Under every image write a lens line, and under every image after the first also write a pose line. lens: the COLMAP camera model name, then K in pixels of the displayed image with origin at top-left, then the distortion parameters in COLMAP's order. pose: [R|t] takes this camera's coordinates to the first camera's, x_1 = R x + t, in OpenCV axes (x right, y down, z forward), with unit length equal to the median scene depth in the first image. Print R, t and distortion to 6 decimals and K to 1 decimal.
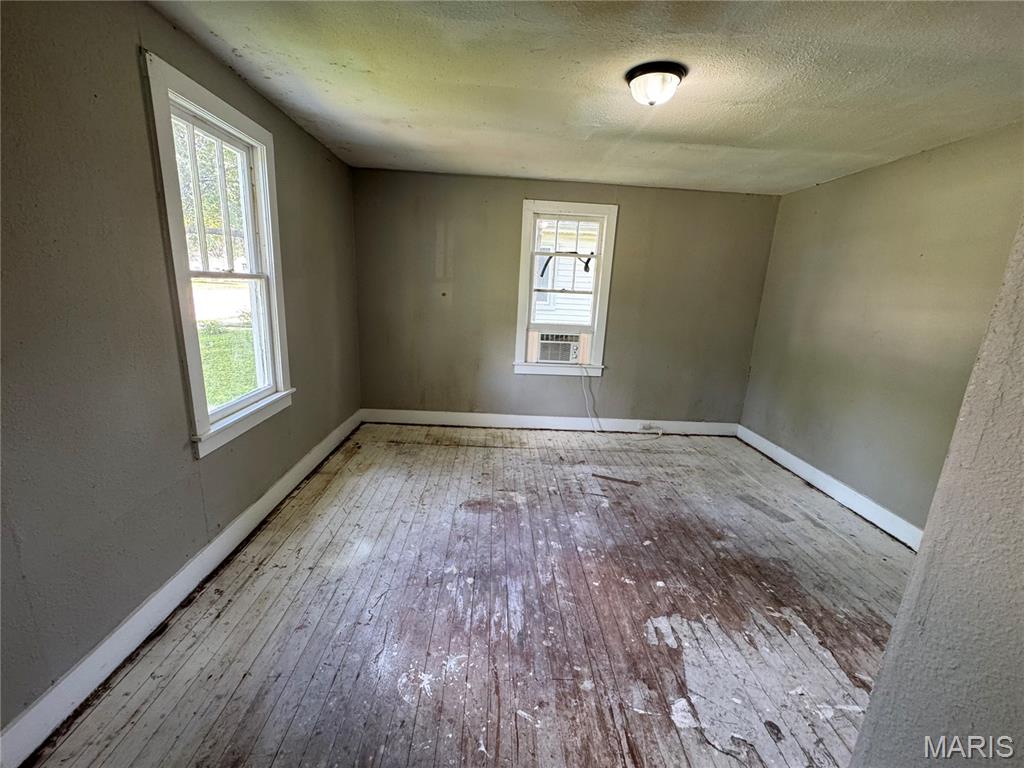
lens RADIAL K [[410.7, 0, 512.0], [0, 410.7, 384.0], [0, 0, 1]] dist [0.000012, -0.000074]
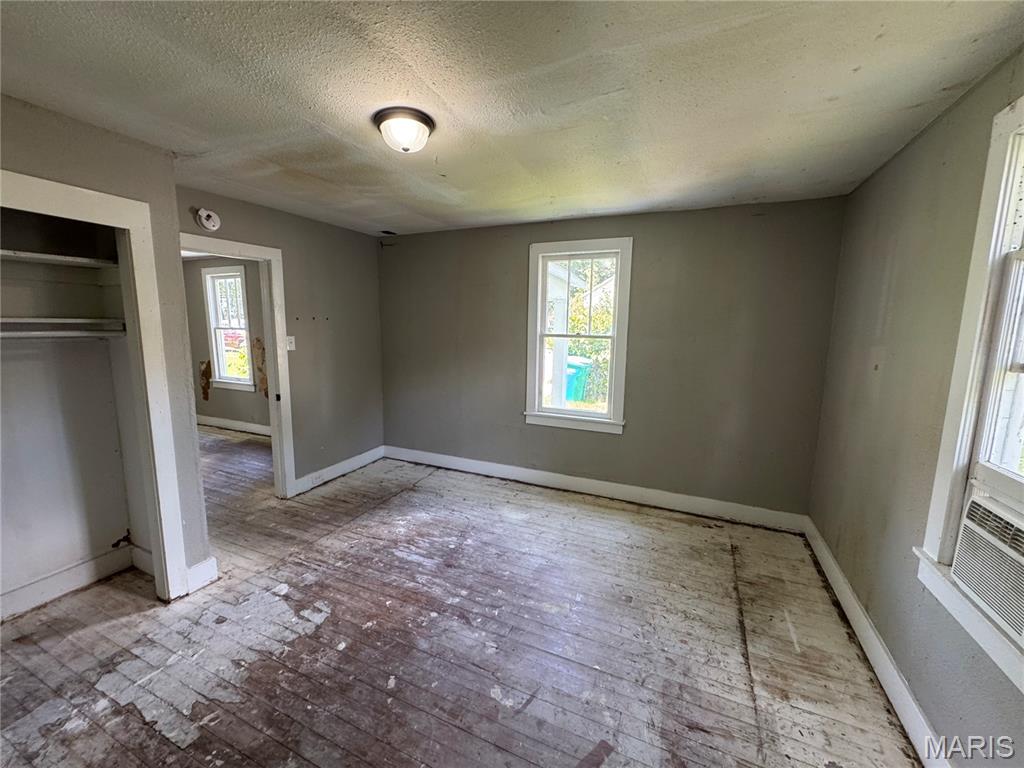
lens RADIAL K [[410.7, 0, 512.0], [0, 410.7, 384.0], [0, 0, 1]] dist [0.000012, -0.000074]
pose [[-0.440545, 0.072874, -0.894768, 0.892298], [-0.245264, 0.949011, 0.198049, -0.320360], [0.863577, 0.306704, -0.400208, 1.389121]]
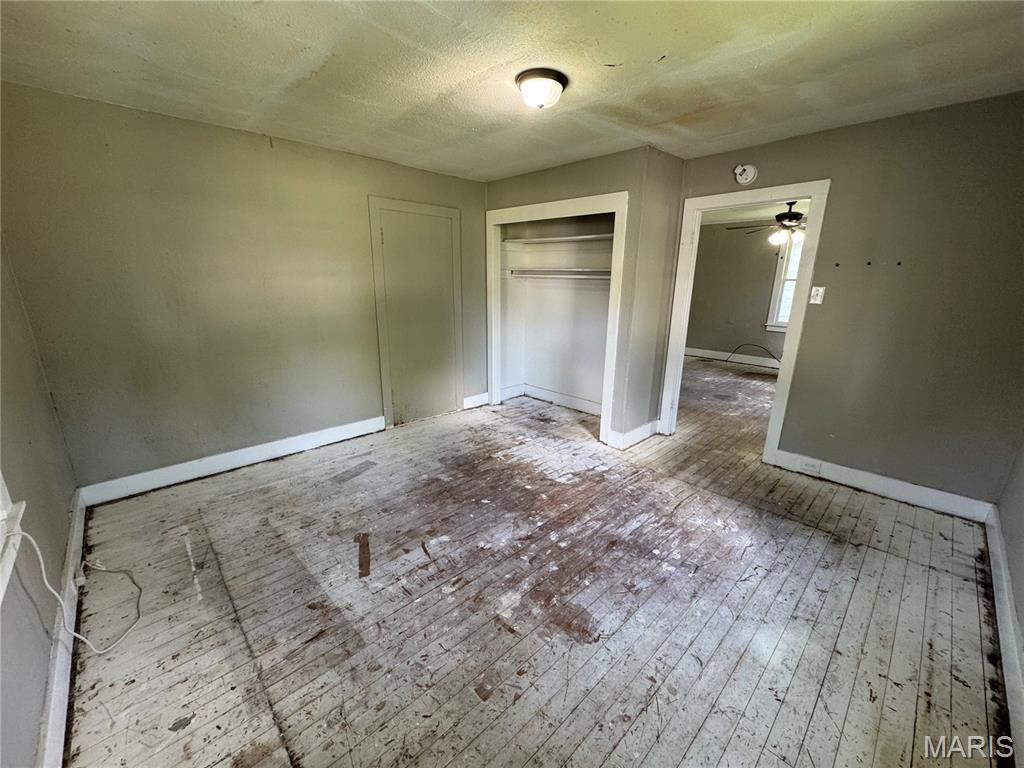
lens RADIAL K [[410.7, 0, 512.0], [0, 410.7, 384.0], [0, 0, 1]] dist [0.000012, -0.000074]
pose [[-0.661003, -0.247584, 0.708362, -0.455863], [0.133502, 0.890139, 0.435694, -0.397043], [-0.738412, 0.382563, -0.555332, 1.533740]]
